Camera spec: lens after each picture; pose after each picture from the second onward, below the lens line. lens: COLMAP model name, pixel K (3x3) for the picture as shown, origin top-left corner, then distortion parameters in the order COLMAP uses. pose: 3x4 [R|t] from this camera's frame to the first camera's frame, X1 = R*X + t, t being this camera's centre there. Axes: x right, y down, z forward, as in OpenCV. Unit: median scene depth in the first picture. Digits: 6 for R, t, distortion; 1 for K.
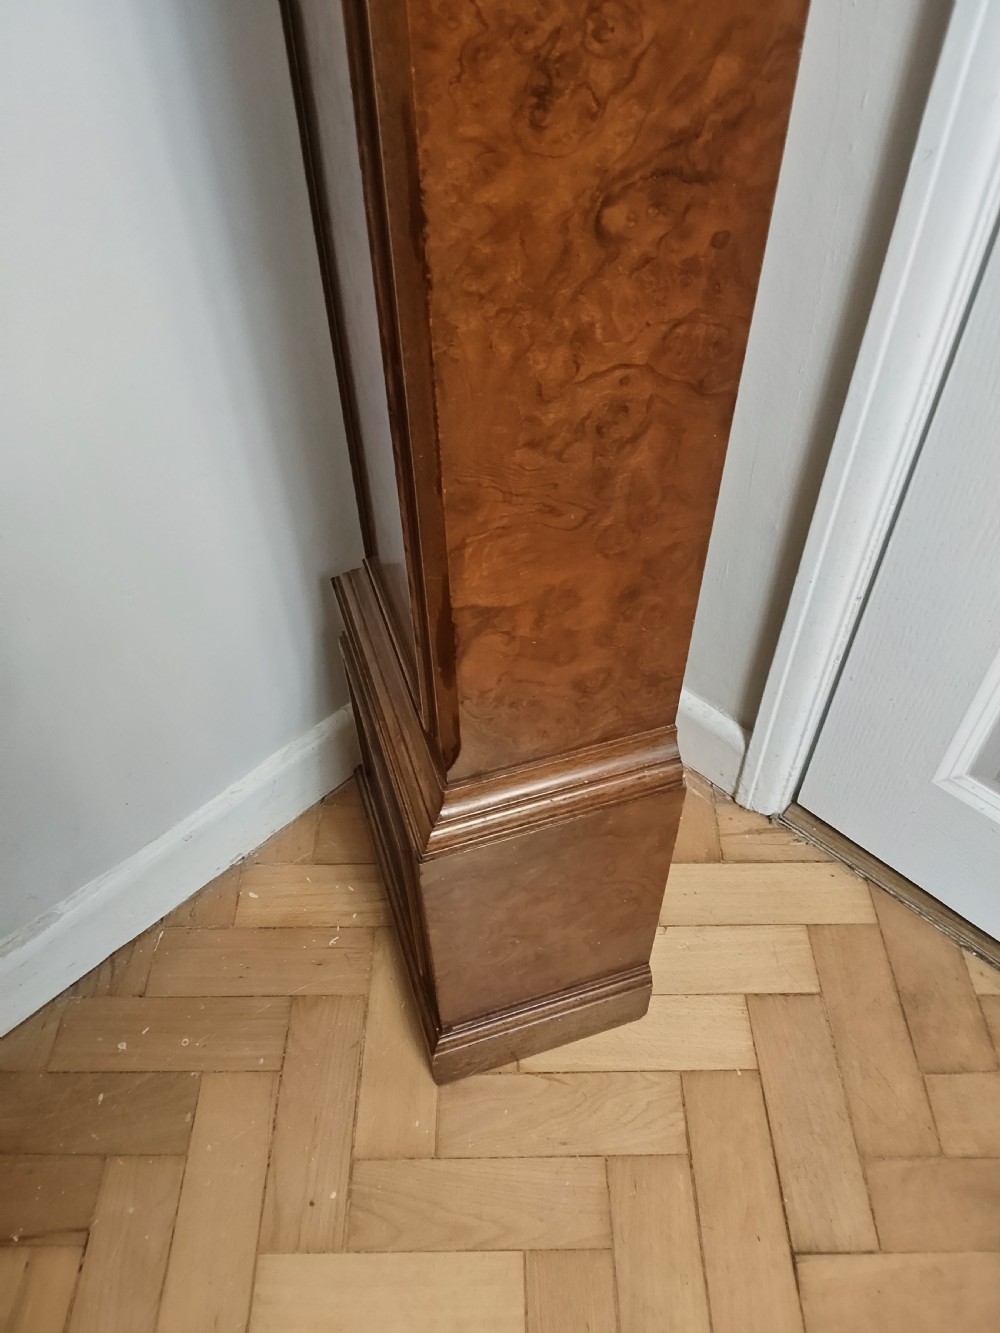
lens RADIAL K [[998.5, 0, 496.7], [0, 998.5, 666.4], [0, 0, 1]] dist [0.050588, -0.087421]
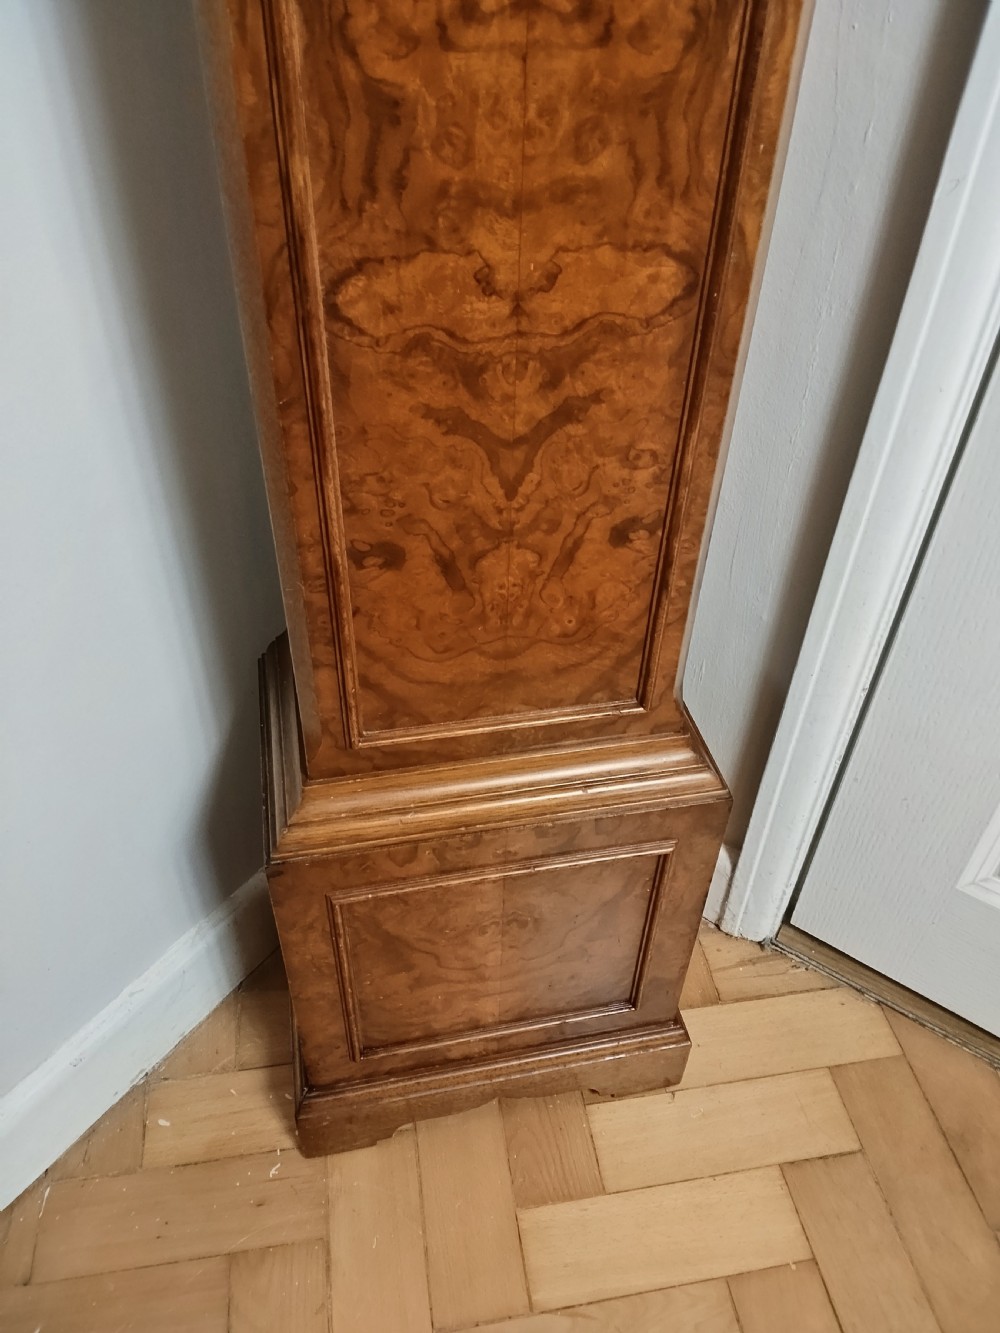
lens RADIAL K [[998.5, 0, 501.1], [0, 998.5, 666.3], [0, 0, 1]] dist [0.050588, -0.087421]
pose [[0.984805, -0.074506, 0.156868, -0.083295], [0.092375, 0.989643, -0.109882, -0.017337], [-0.147056, 0.122703, 0.981488, 0.146733]]
